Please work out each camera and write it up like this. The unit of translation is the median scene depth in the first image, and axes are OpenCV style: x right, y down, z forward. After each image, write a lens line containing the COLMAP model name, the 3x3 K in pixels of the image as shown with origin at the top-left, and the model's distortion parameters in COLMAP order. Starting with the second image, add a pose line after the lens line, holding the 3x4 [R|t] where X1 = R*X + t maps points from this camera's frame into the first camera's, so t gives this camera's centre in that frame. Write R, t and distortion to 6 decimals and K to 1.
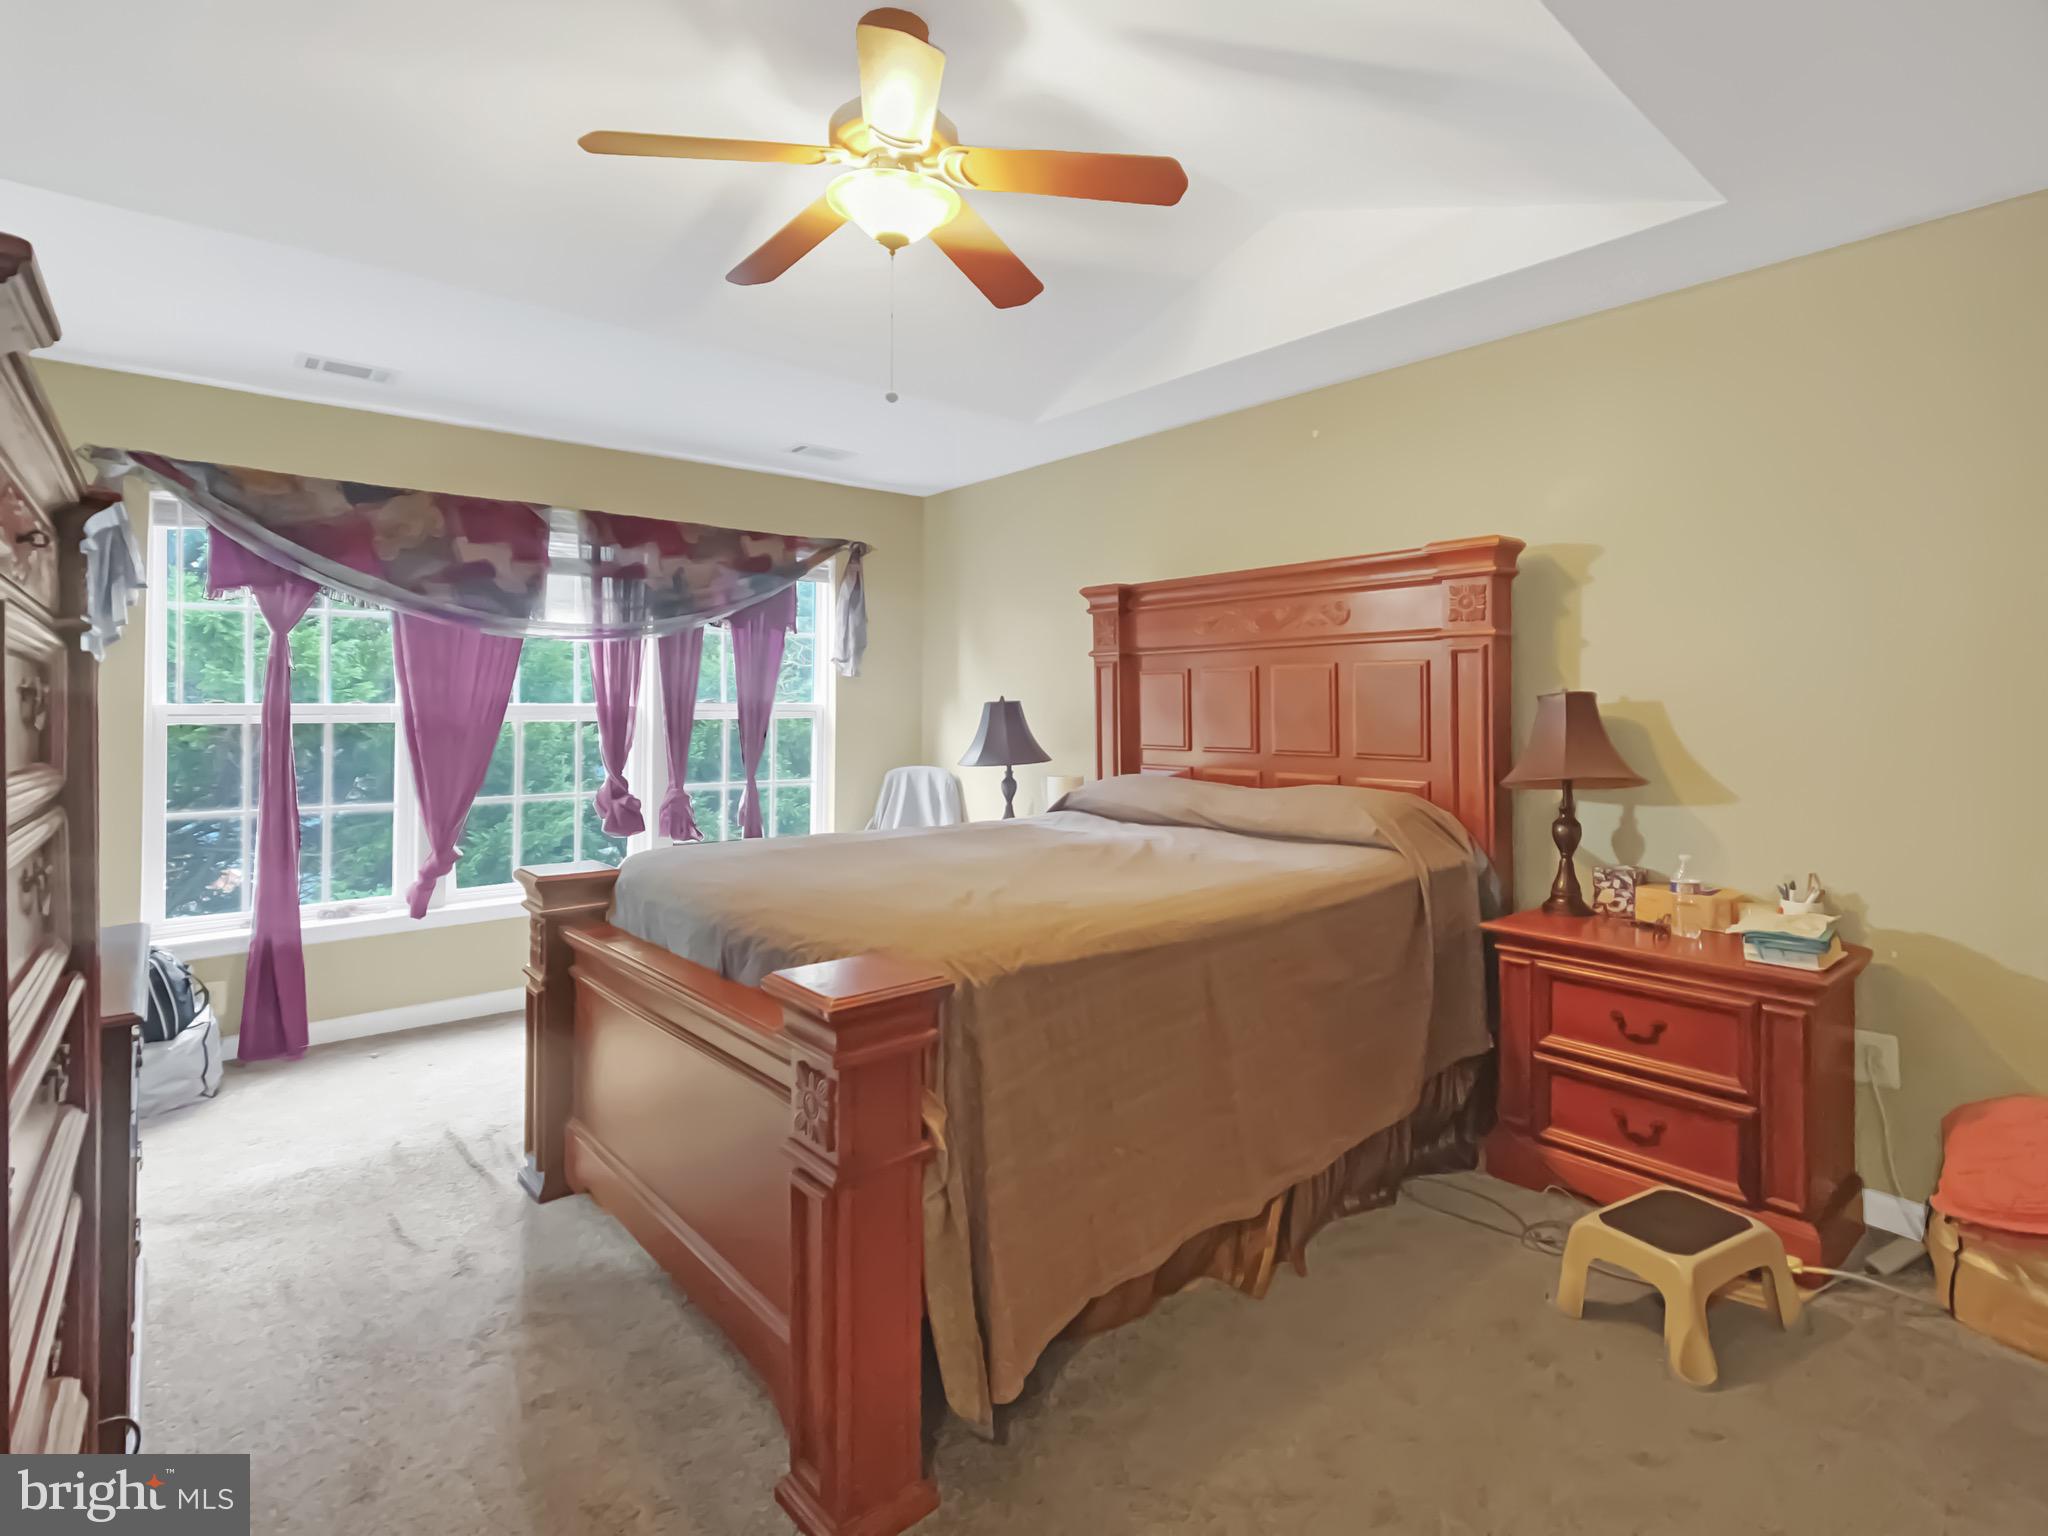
lens RADIAL K [[1019.0, 0, 1029.5], [0, 1019.0, 728.6], [0, 0, 1]] dist [-0.003714, -0.000677]
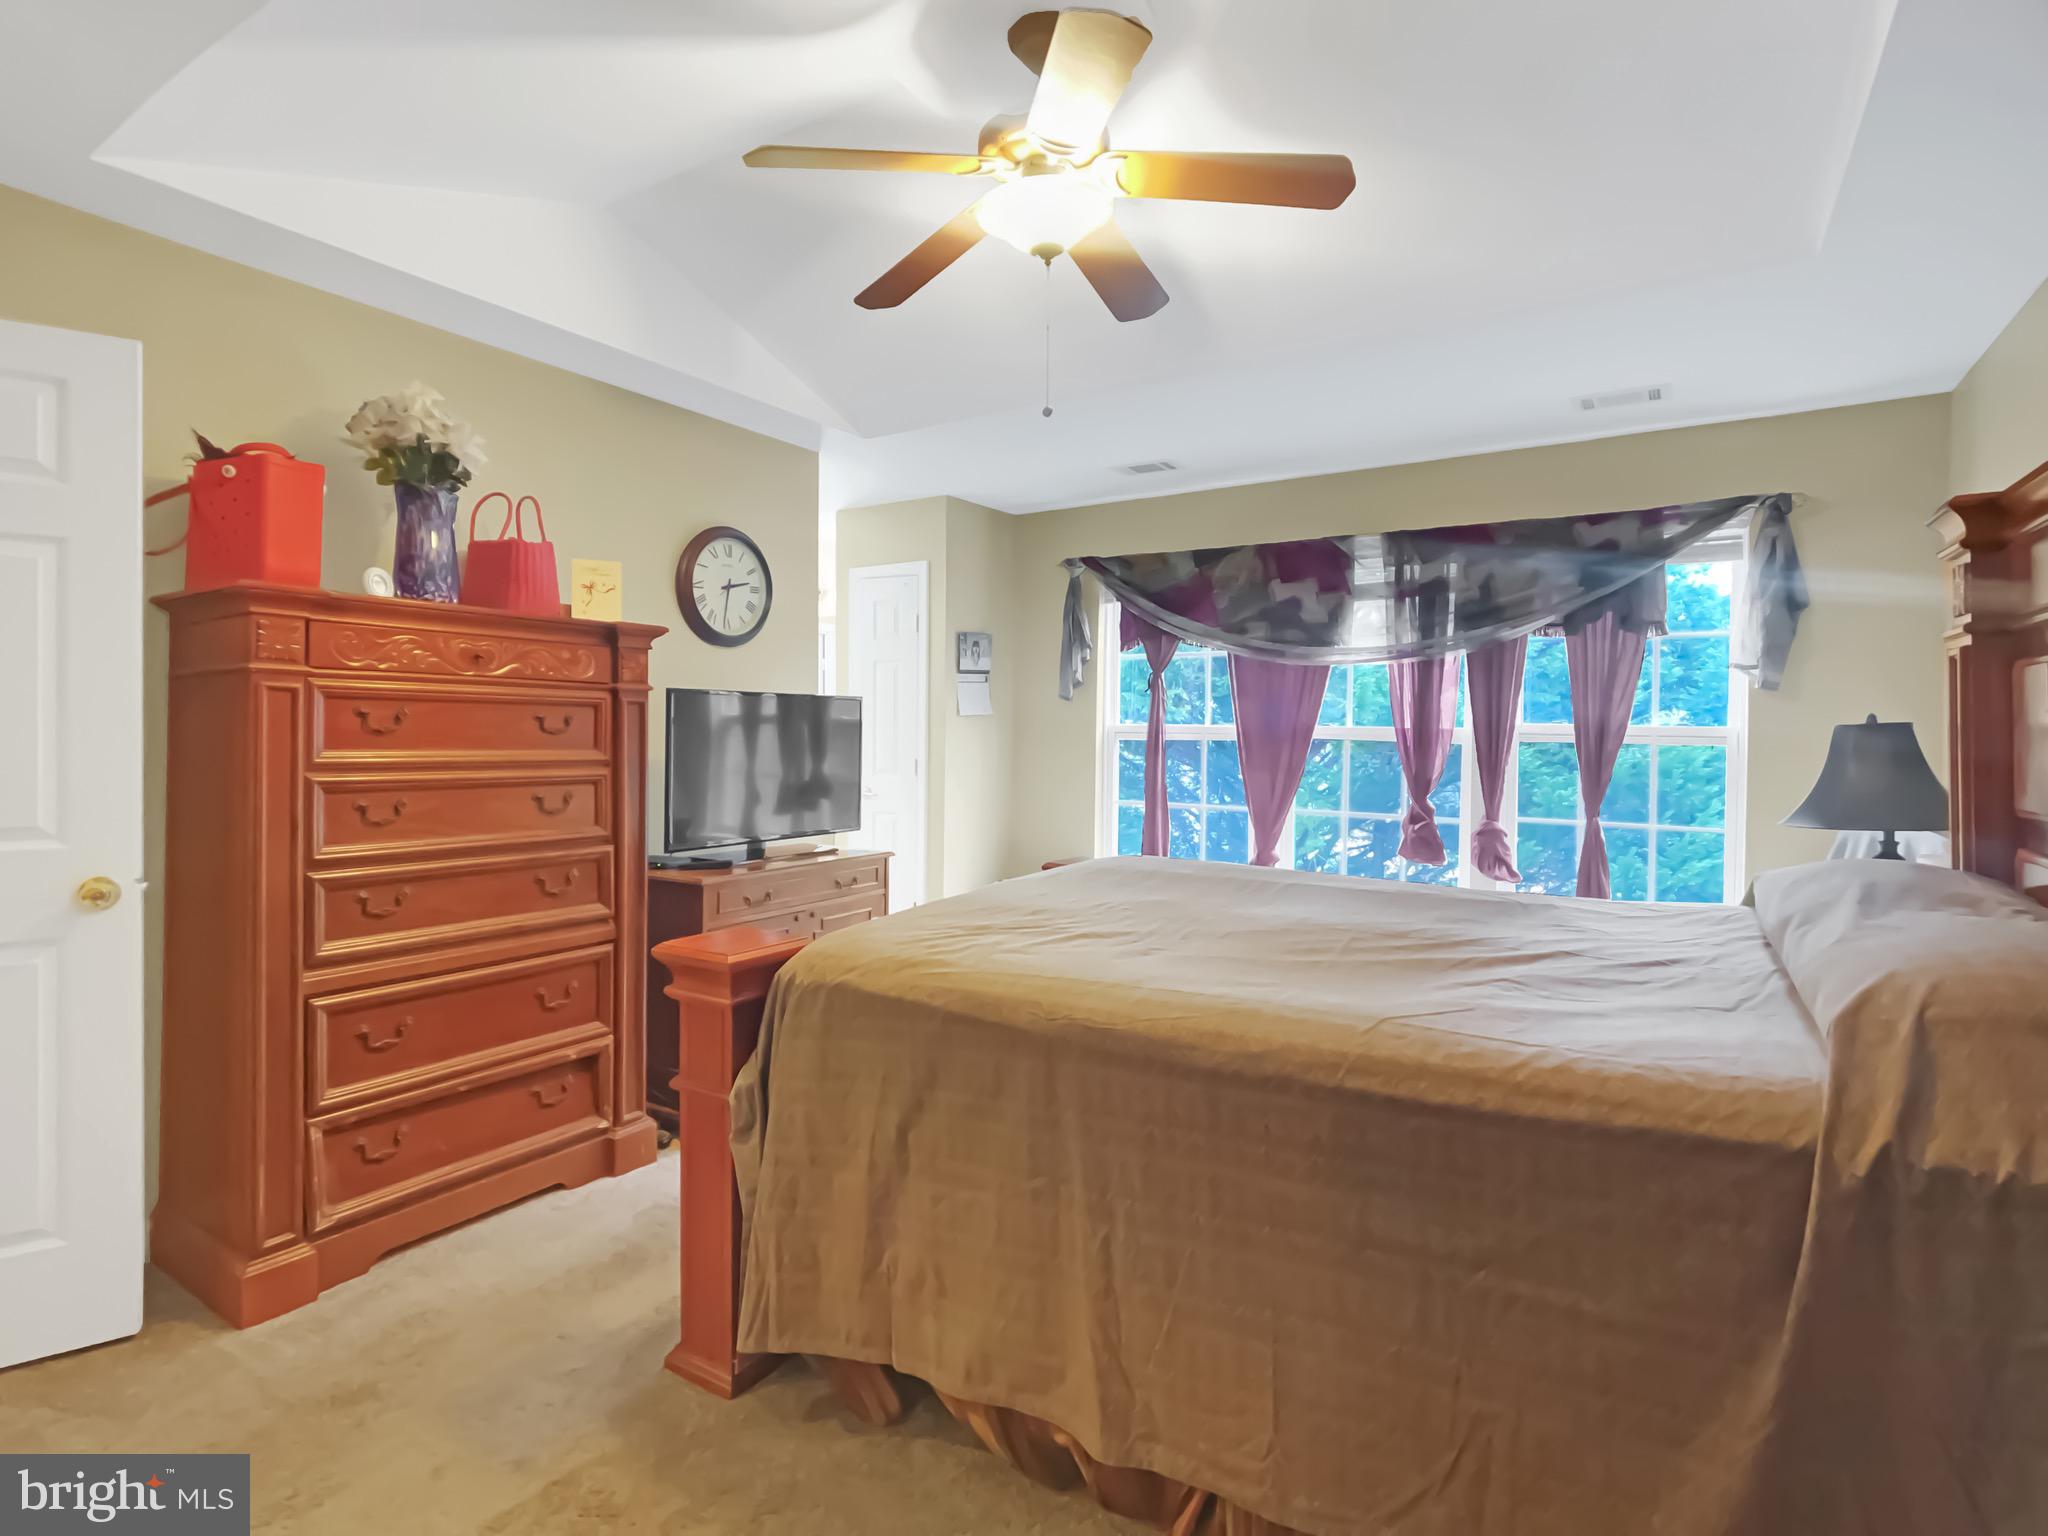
lens RADIAL K [[1022.5, 0, 1020.1], [0, 1022.5, 762.8], [0, 0, 1]] dist [-0.002281, -0.000512]
pose [[0.288964, 0.035258, -0.956690, 0.431700], [-0.025384, 0.999252, 0.029159, -0.008600], [0.957003, 0.015858, 0.289643, 0.370610]]
